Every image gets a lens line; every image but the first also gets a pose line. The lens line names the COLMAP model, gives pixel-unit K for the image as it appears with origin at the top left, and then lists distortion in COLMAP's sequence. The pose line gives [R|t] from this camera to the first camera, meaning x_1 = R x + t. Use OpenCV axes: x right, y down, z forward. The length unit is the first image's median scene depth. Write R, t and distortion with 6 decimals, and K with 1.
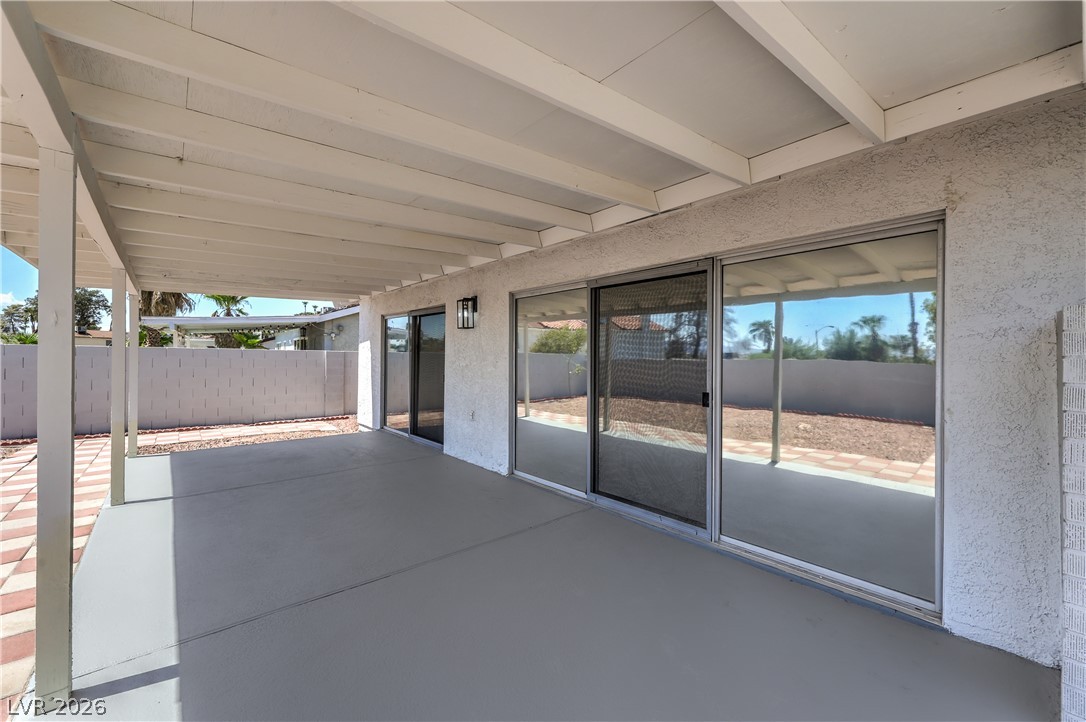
lens RADIAL K [[444.3, 0, 539.9], [0, 444.3, 349.3], [0, 0, 1]] dist [-0.003078, -0.000330]
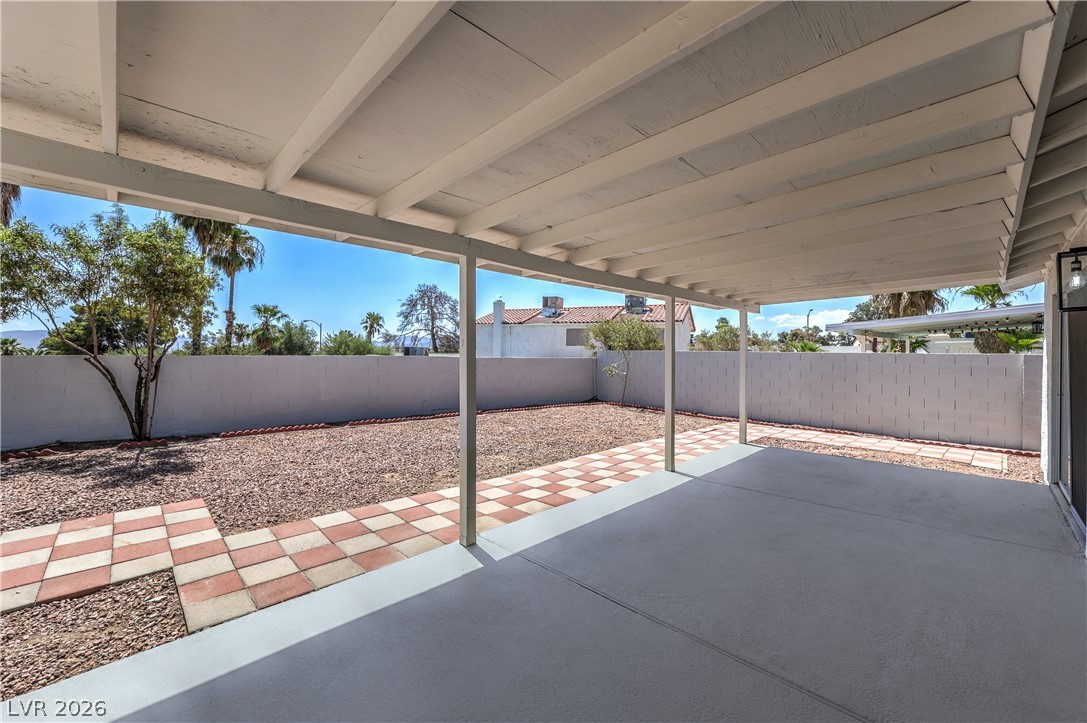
lens RADIAL K [[444.7, 0, 540.4], [0, 444.7, 349.8], [0, 0, 1]] dist [-0.003078, -0.000330]
pose [[0.088825, -0.011717, -0.995978, 0.237470], [0.005324, 0.999922, -0.011289, 0.000834], [0.996033, -0.004300, 0.088881, 0.335548]]
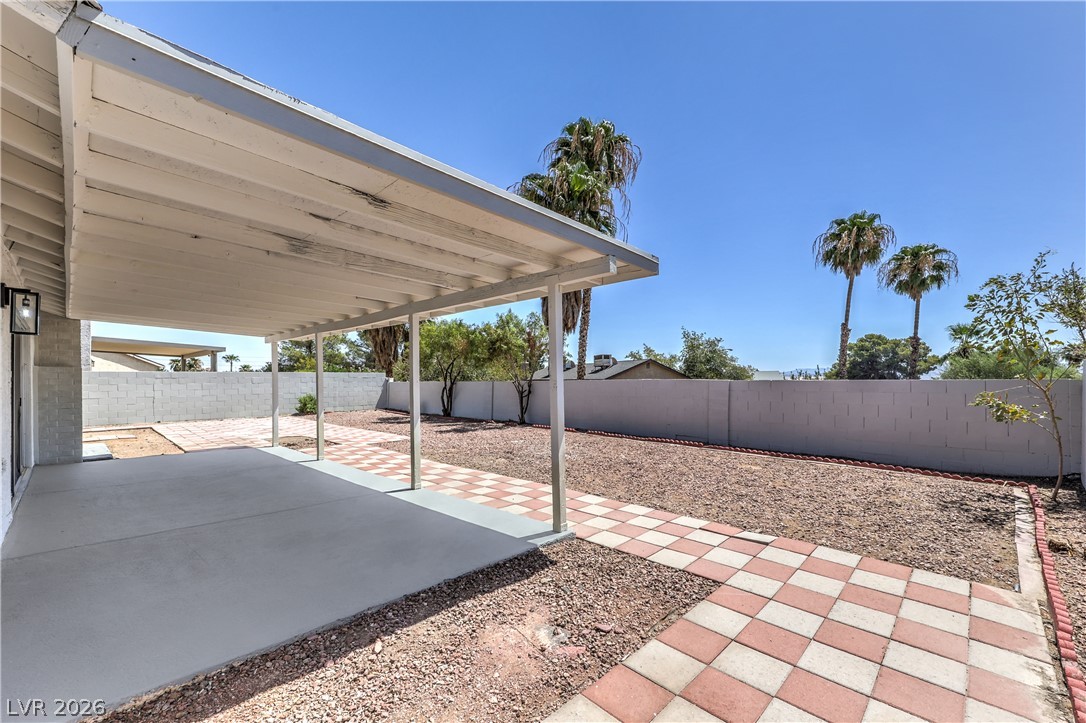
lens RADIAL K [[434.6, 0, 541.7], [0, 434.6, 387.4], [0, 0, 1]] dist [0.001271, 0.000048]
pose [[-0.991405, 0.002616, -0.130806, -0.796597], [0.002975, 0.999992, -0.002555, 0.034171], [0.130798, -0.002923, -0.991405, 1.640405]]
